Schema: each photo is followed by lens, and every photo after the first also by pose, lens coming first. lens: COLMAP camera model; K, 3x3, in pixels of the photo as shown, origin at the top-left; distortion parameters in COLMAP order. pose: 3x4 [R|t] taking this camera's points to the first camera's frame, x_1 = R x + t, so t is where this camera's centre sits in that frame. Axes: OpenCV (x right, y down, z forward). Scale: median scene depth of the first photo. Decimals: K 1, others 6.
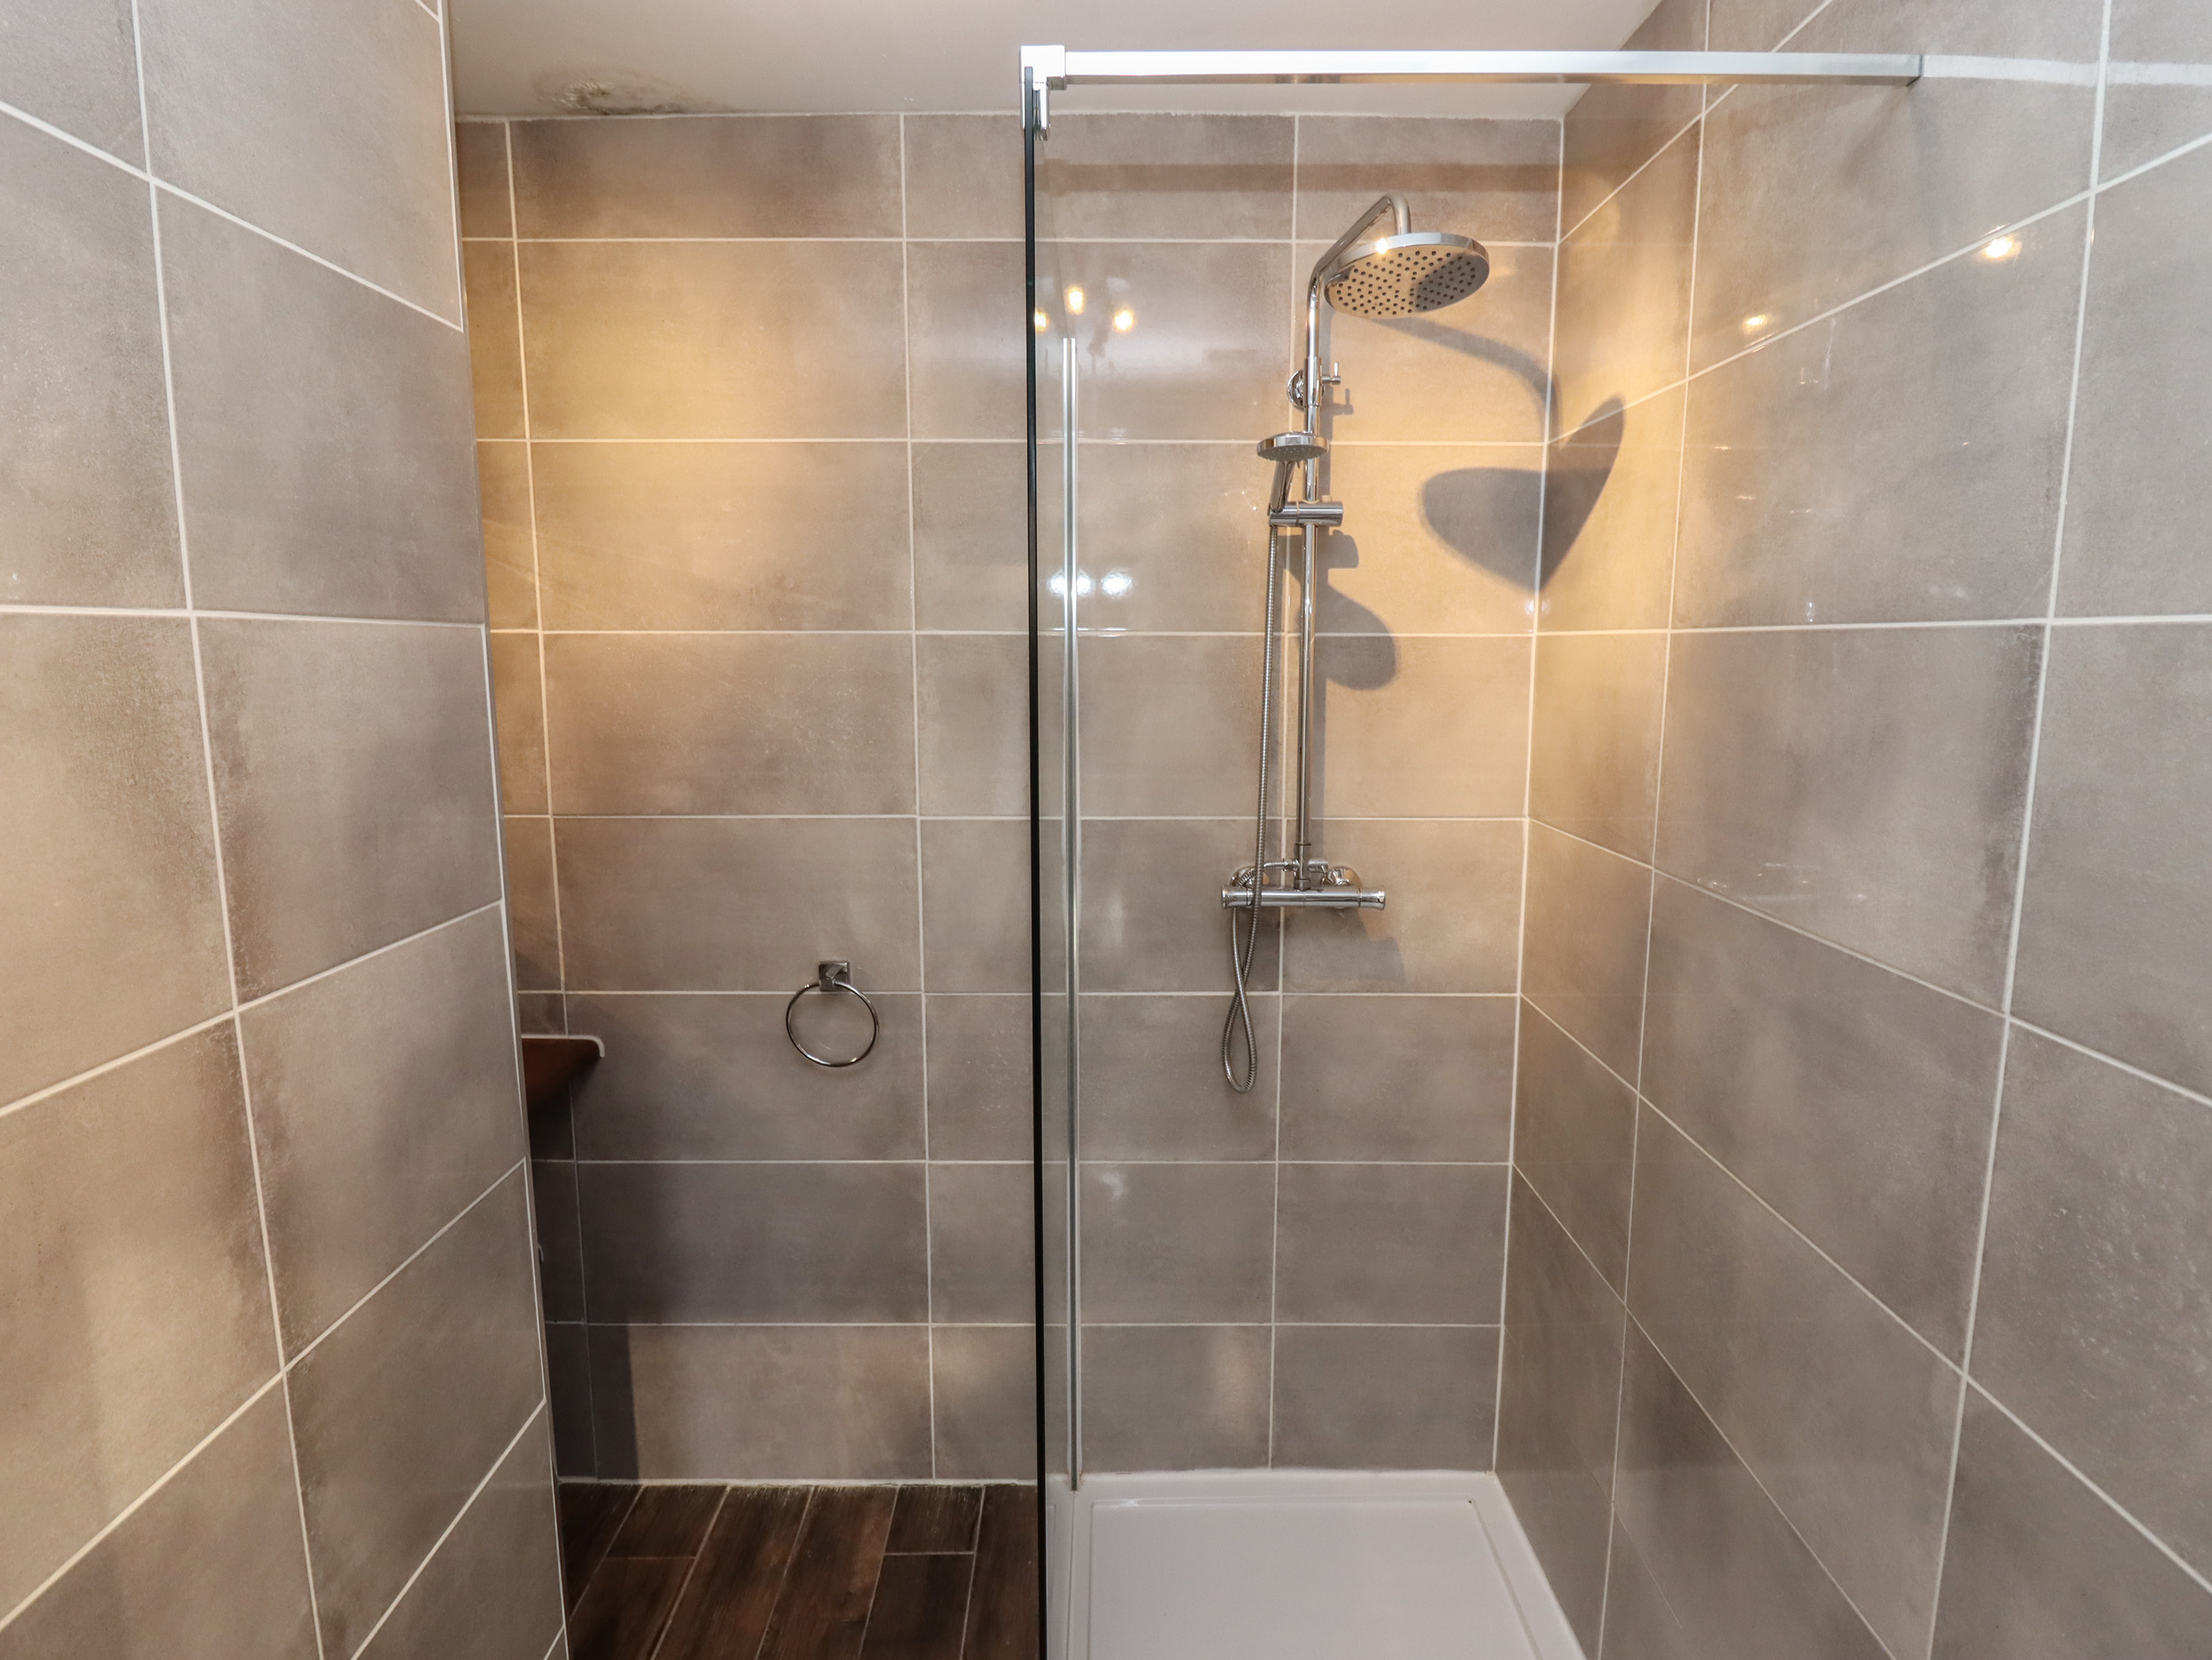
lens RADIAL K [[1162.0, 0, 1125.6], [0, 1162.0, 813.1], [0, 0, 1]] dist [0.003954, -0.016705]
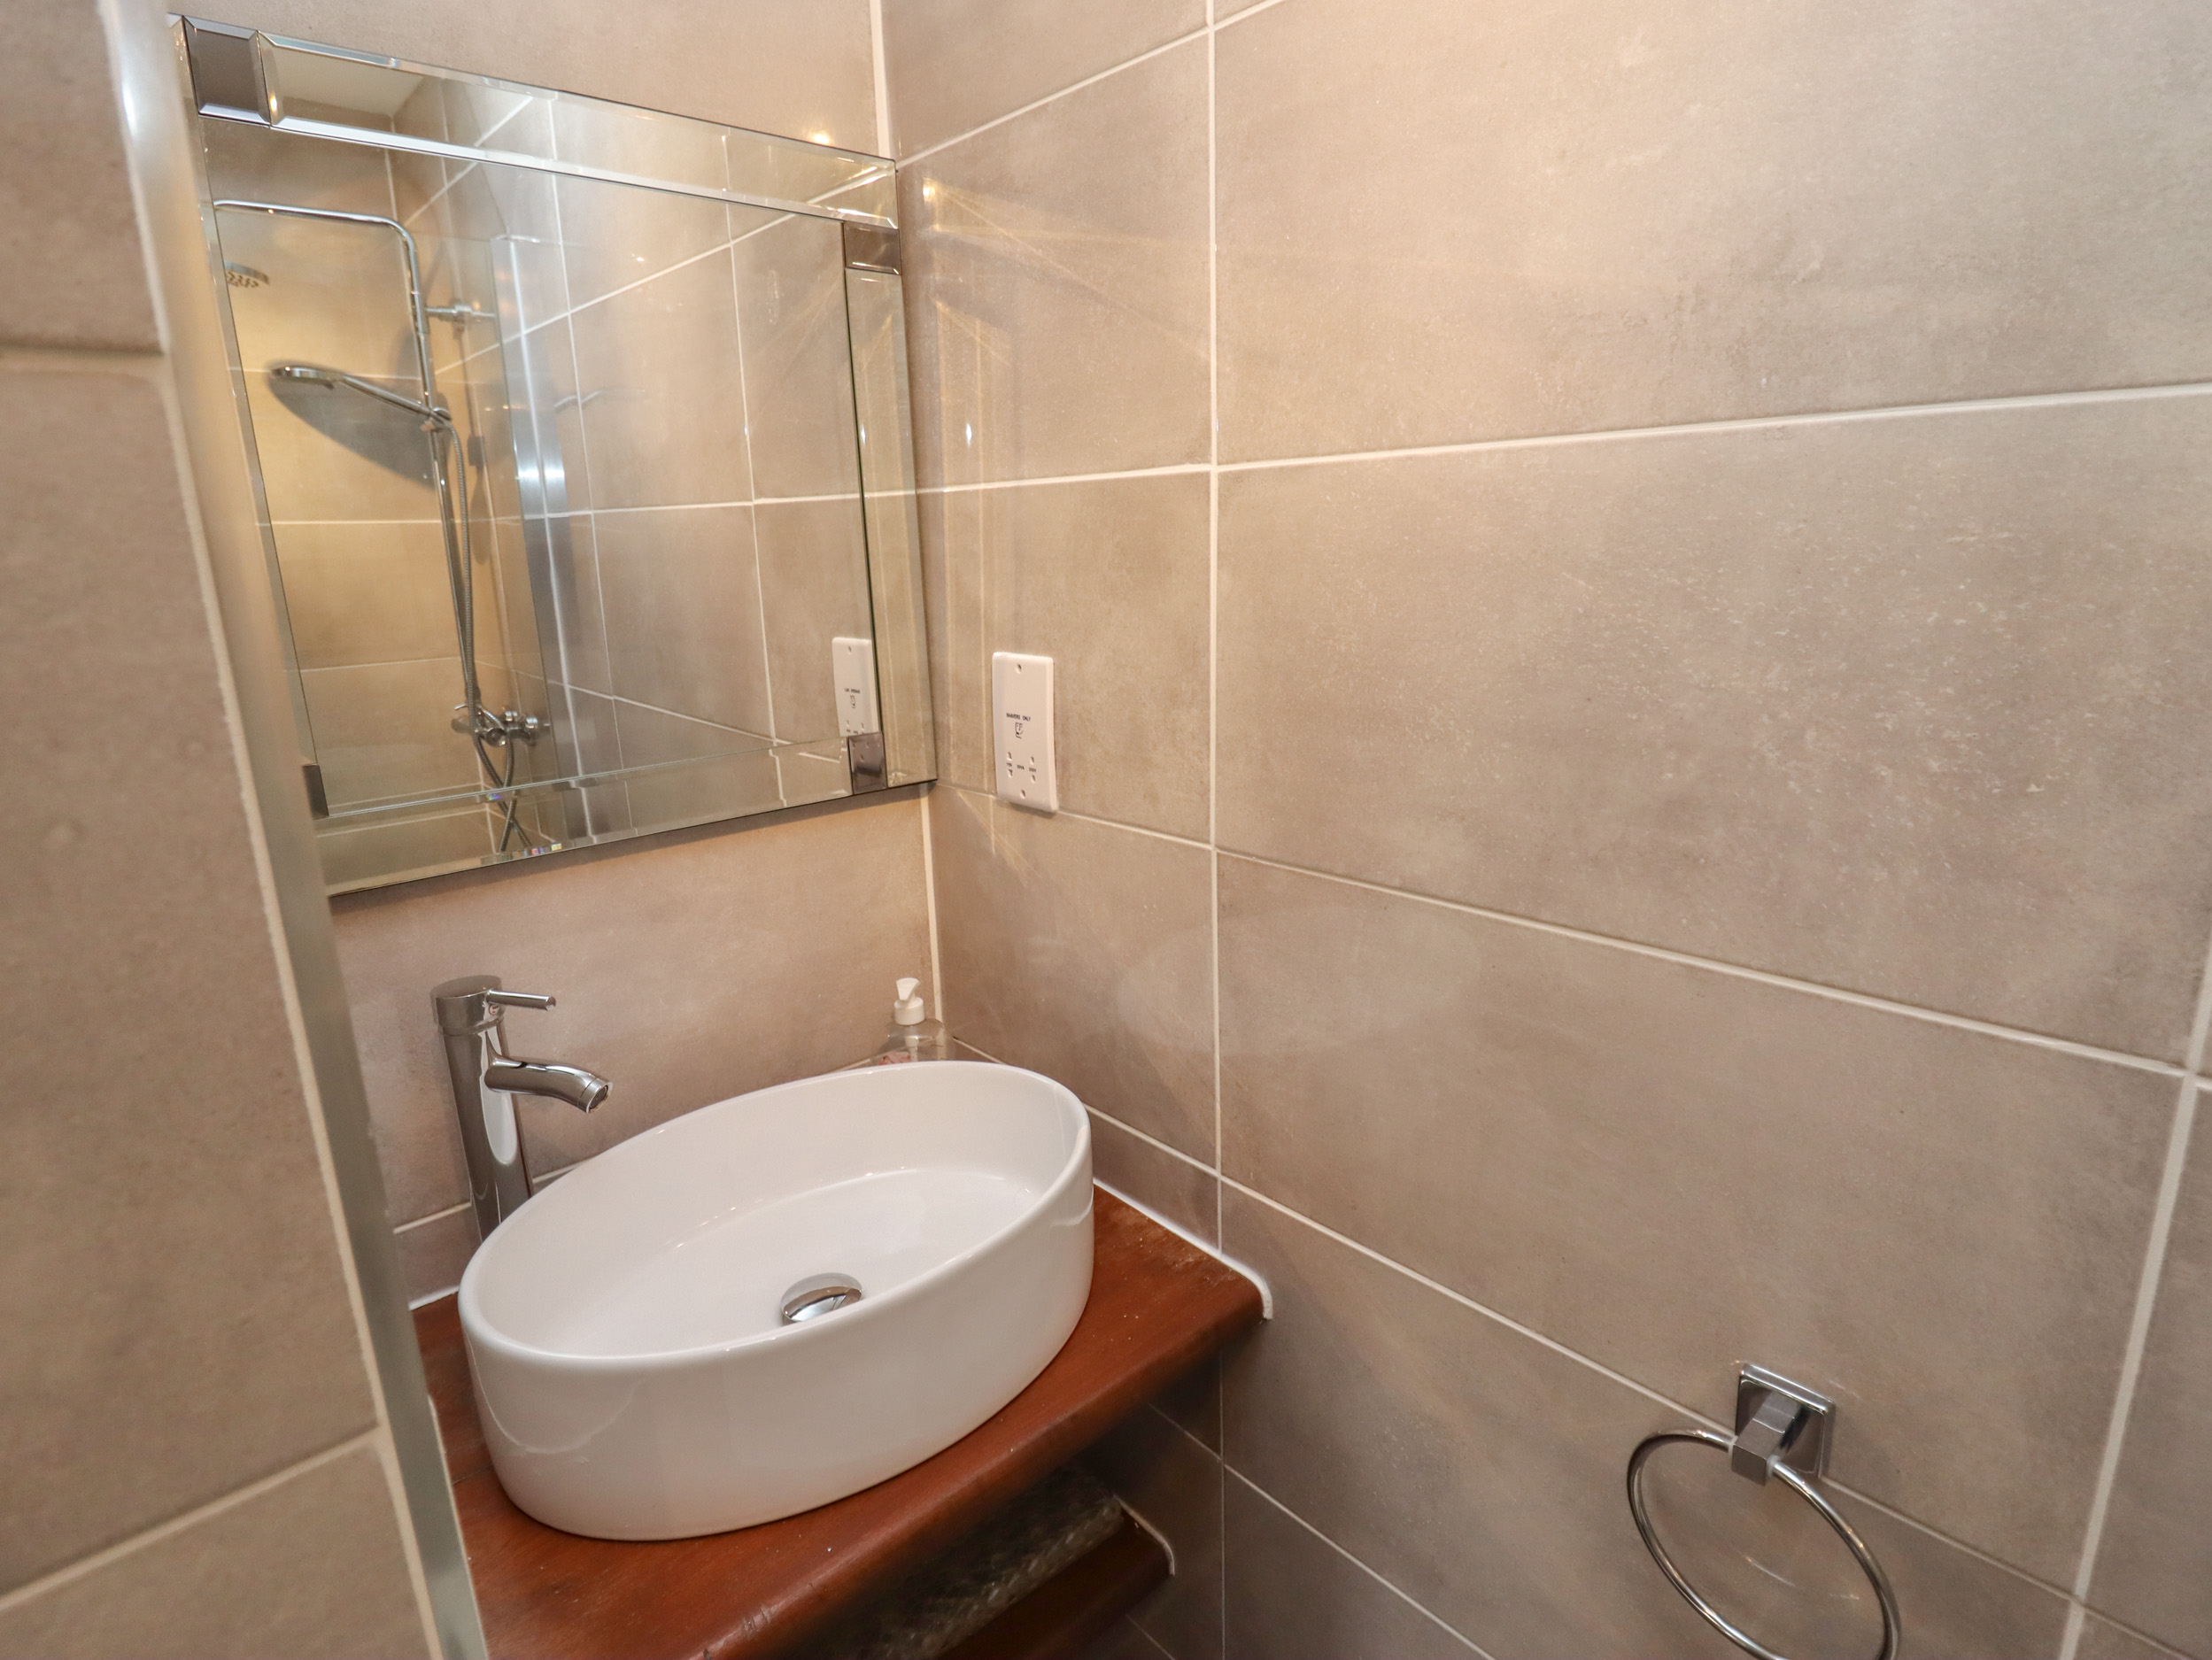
lens RADIAL K [[1162.0, 0, 1125.6], [0, 1162.0, 813.1], [0, 0, 1]] dist [0.003954, -0.016705]
pose [[0.679818, 0.150047, -0.717868, -0.166417], [-0.070696, 0.987696, 0.139497, -0.080387], [0.729966, -0.044082, 0.682061, 0.641880]]
